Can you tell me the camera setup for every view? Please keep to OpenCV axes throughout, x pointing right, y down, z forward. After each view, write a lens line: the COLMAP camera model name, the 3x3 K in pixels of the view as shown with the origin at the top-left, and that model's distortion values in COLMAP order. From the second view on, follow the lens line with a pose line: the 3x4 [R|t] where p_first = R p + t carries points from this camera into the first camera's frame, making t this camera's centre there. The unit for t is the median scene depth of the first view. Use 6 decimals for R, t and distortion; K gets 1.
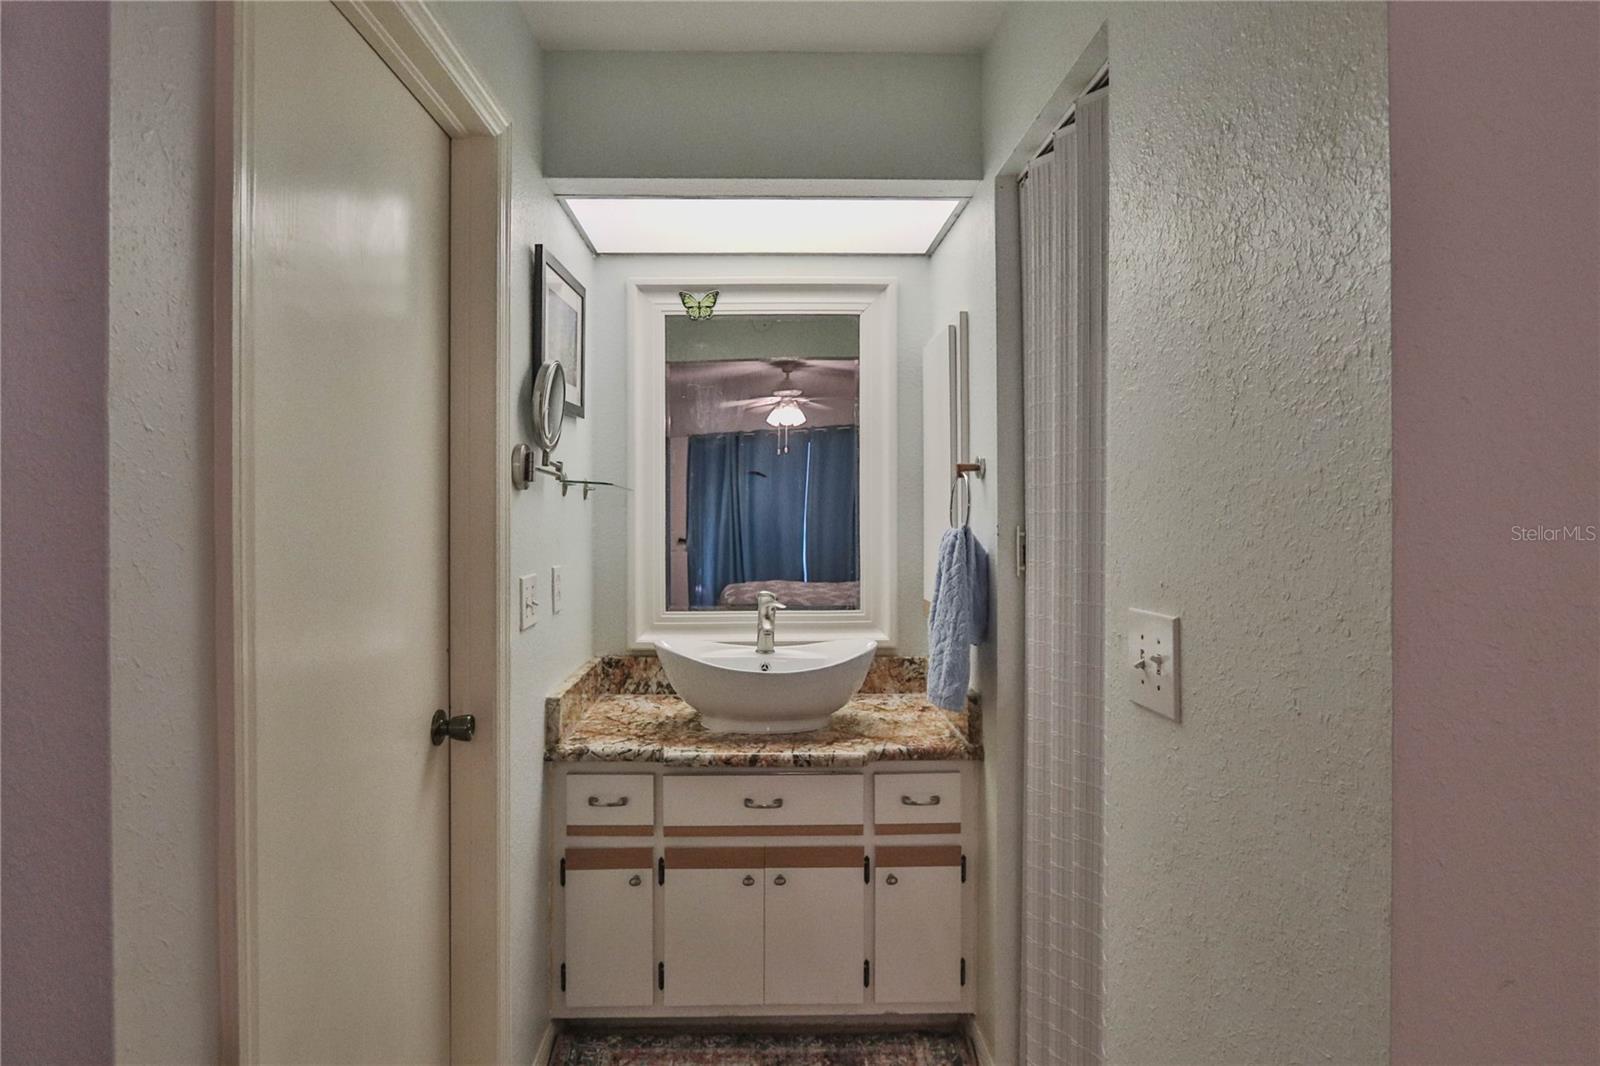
lens RADIAL K [[865.8, 0, 789.2], [0, 865.8, 502.0], [0, 0, 1]] dist [-0.029174, 0.000050]
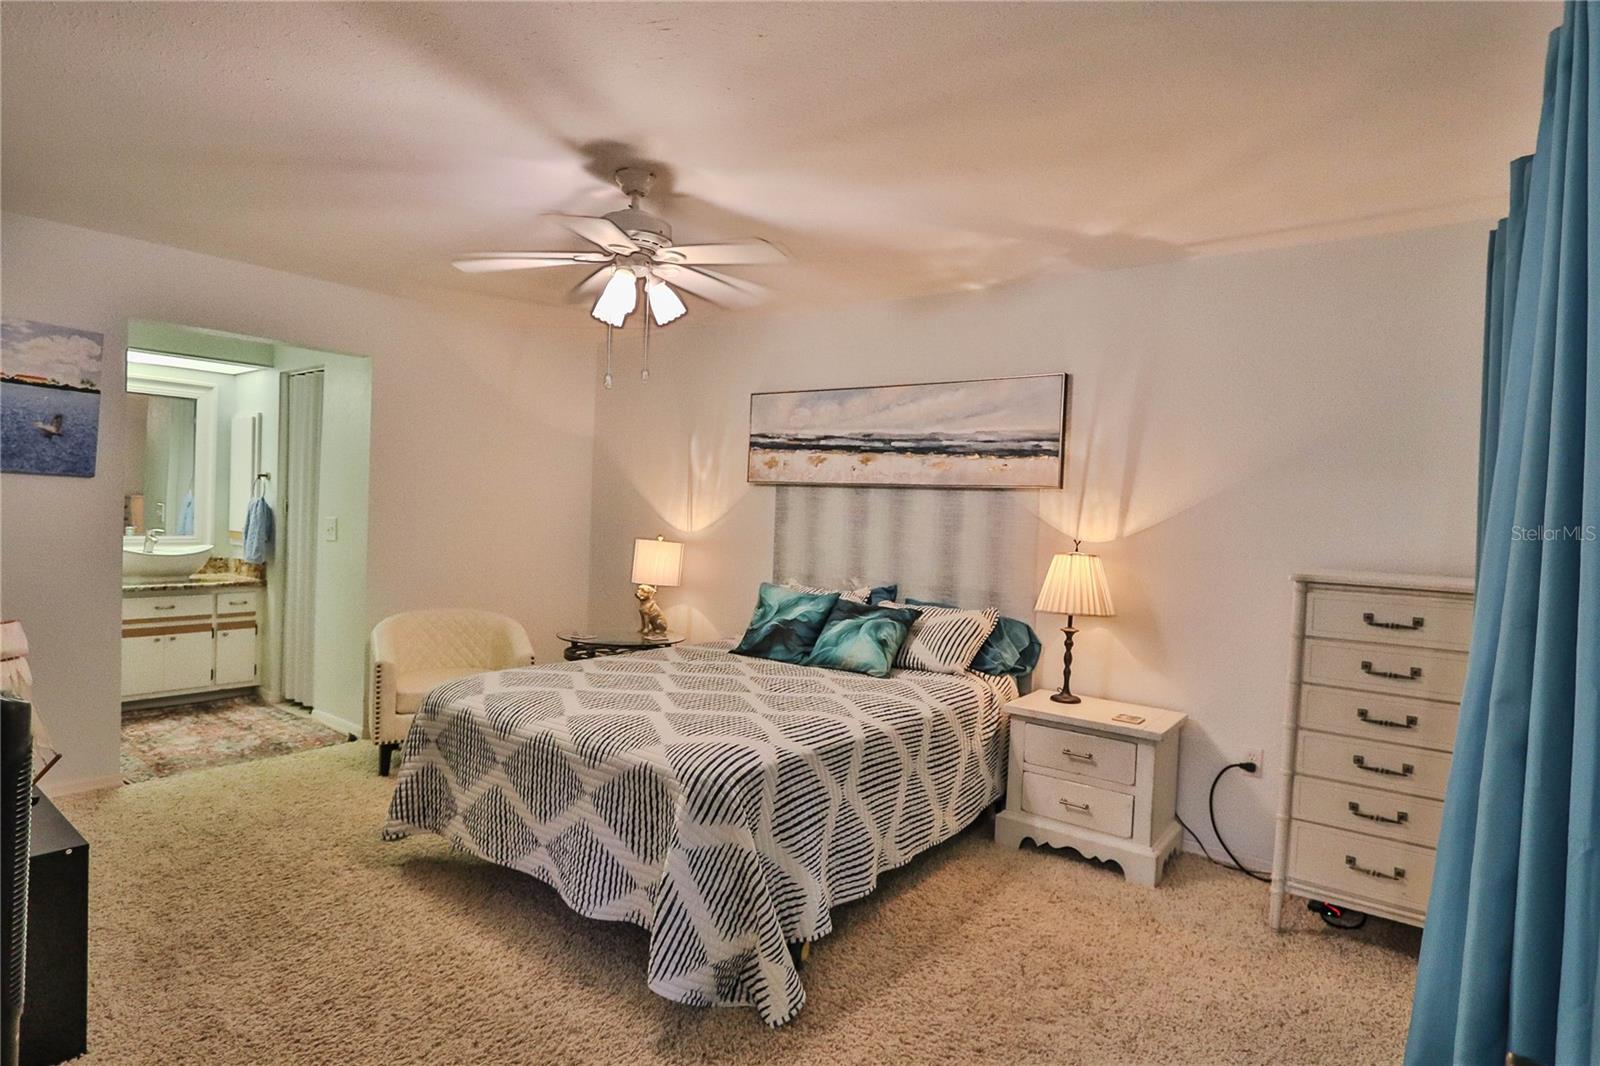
lens RADIAL K [[827.1, 0, 811.3], [0, 827.1, 526.7], [0, 0, 1]] dist [-0.016895, 0.000960]
pose [[0.624193, 0.008452, 0.781224, -0.699784], [-0.041222, 0.998905, 0.022129, -0.007841], [-0.780182, -0.046016, 0.623858, -1.864774]]
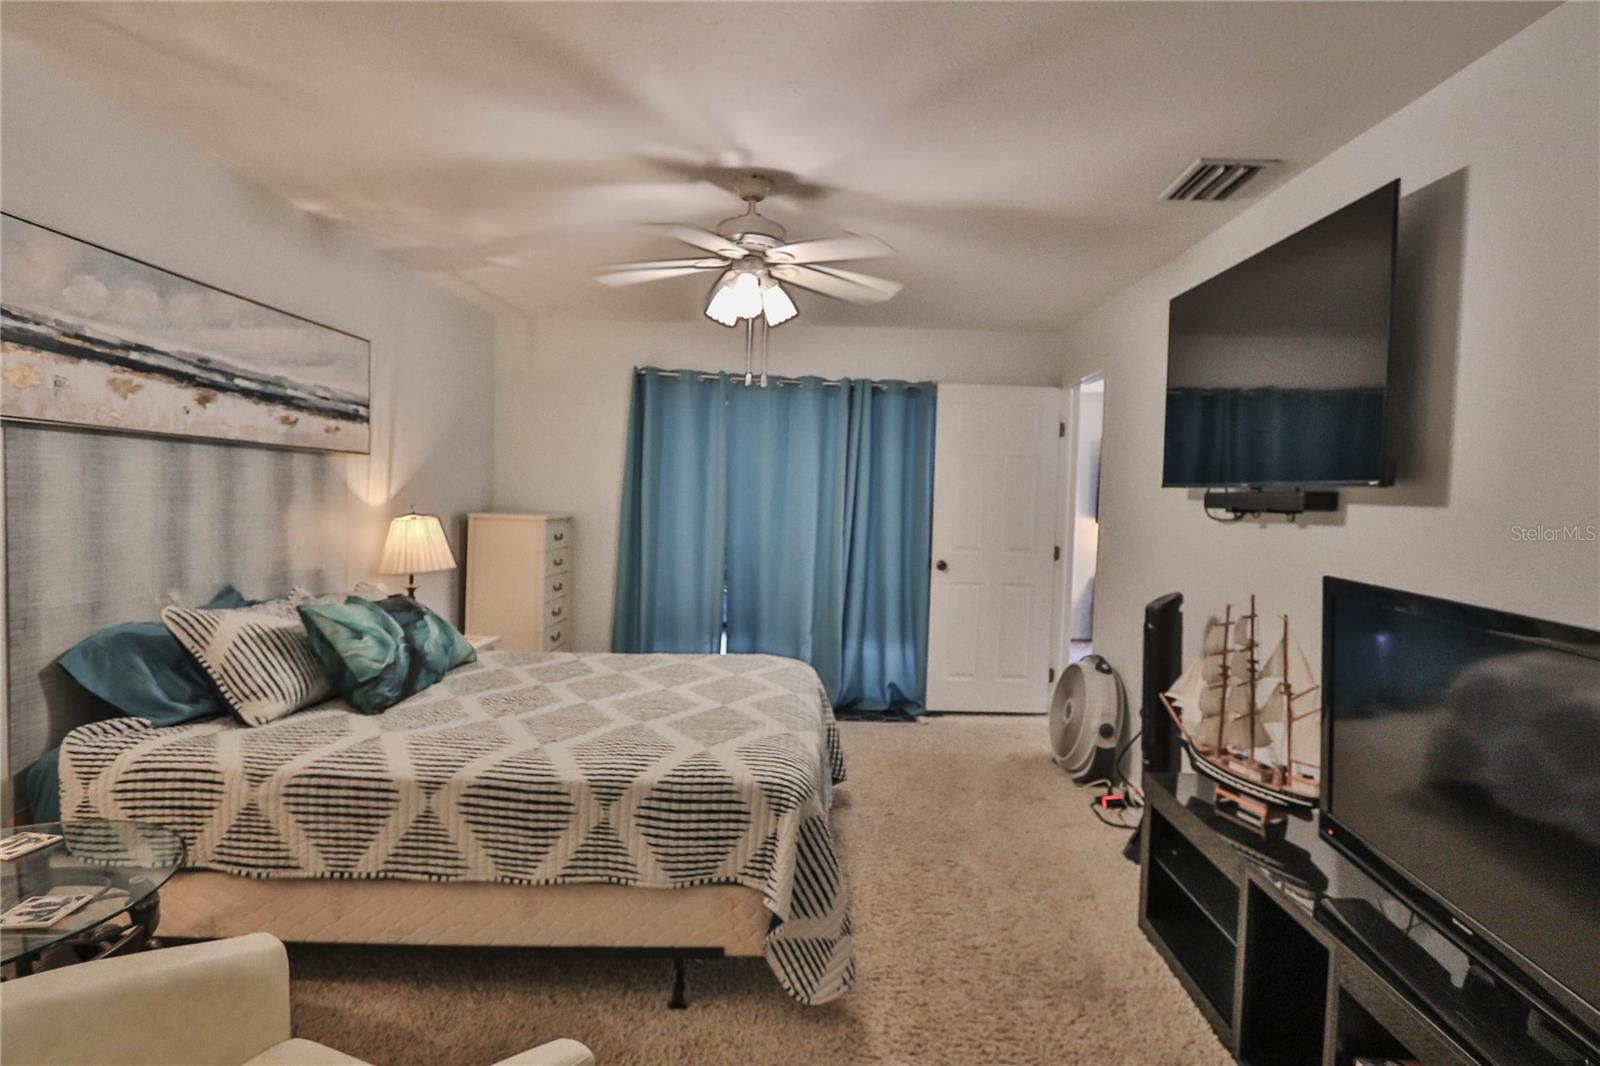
lens RADIAL K [[827.1, 0, 811.3], [0, 827.1, 526.7], [0, 0, 1]] dist [-0.016895, 0.000960]
pose [[-0.998743, -0.025984, 0.042857, -0.038310], [-0.024627, 0.999188, 0.031884, 0.002073], [-0.043651, 0.030788, -0.998572, 0.537083]]
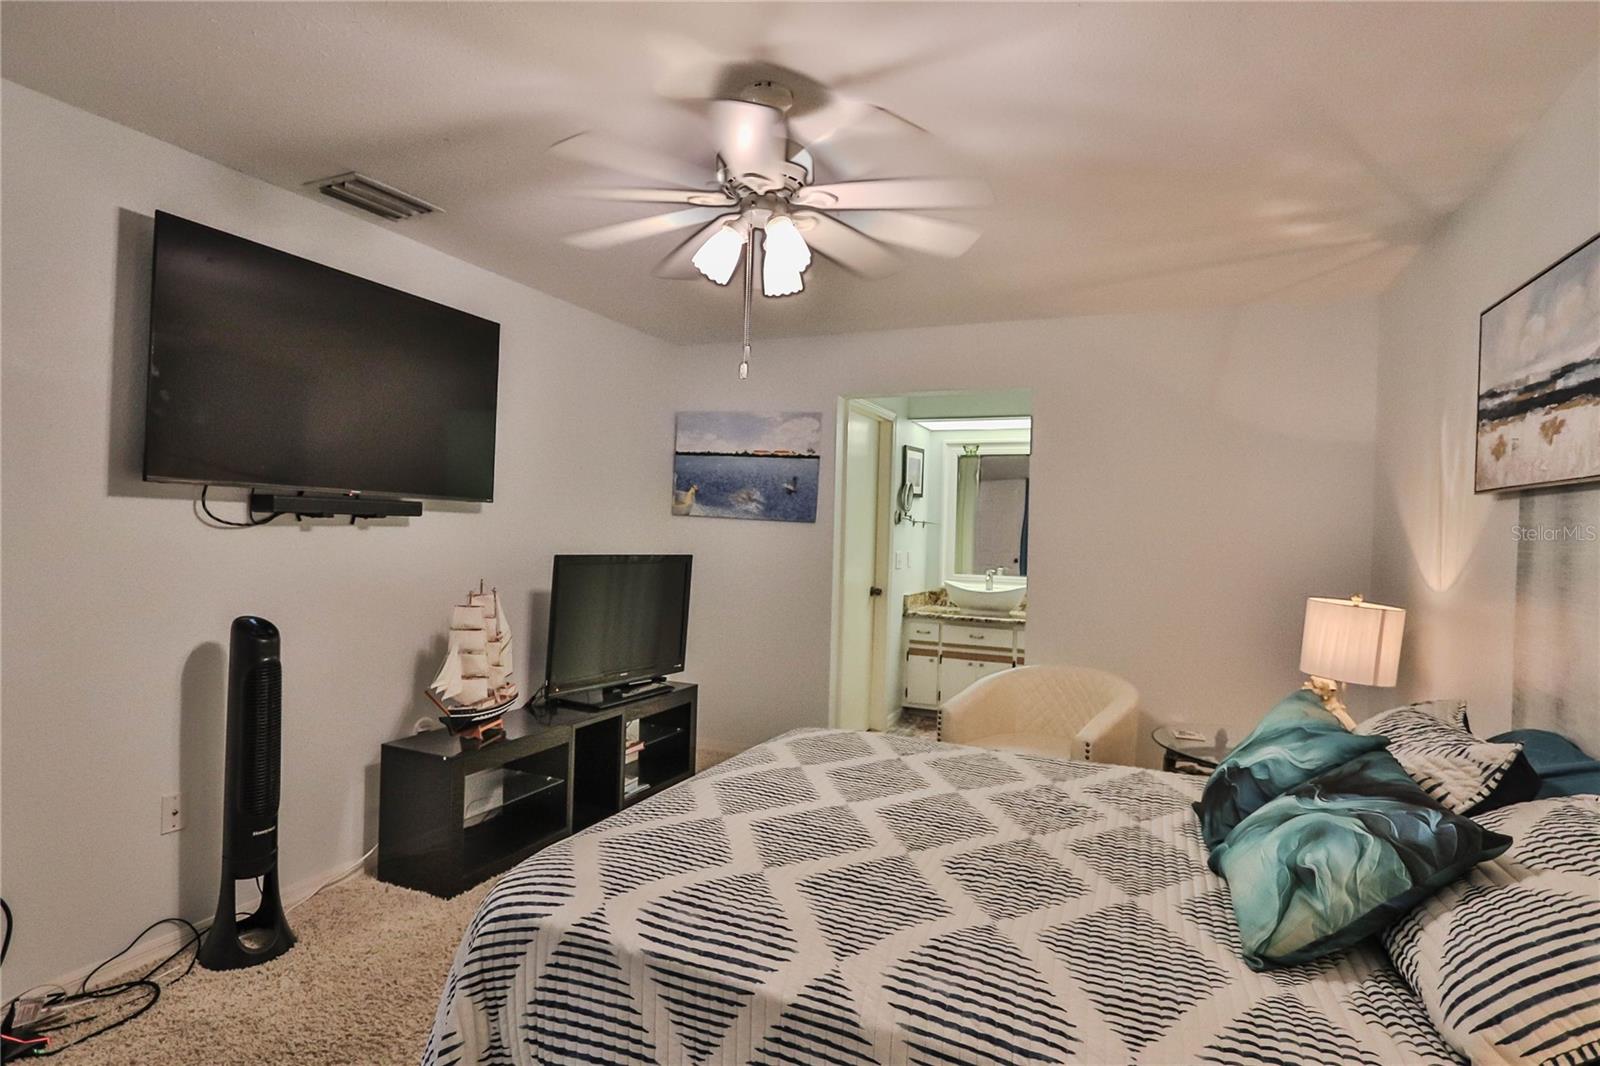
lens RADIAL K [[827.1, 0, 811.3], [0, 827.1, 526.7], [0, 0, 1]] dist [-0.016895, 0.000960]
pose [[0.907489, 0.026238, -0.419255, 0.603600], [-0.027697, 0.999613, 0.002608, -0.005230], [0.419161, 0.009245, 0.907865, -1.686041]]
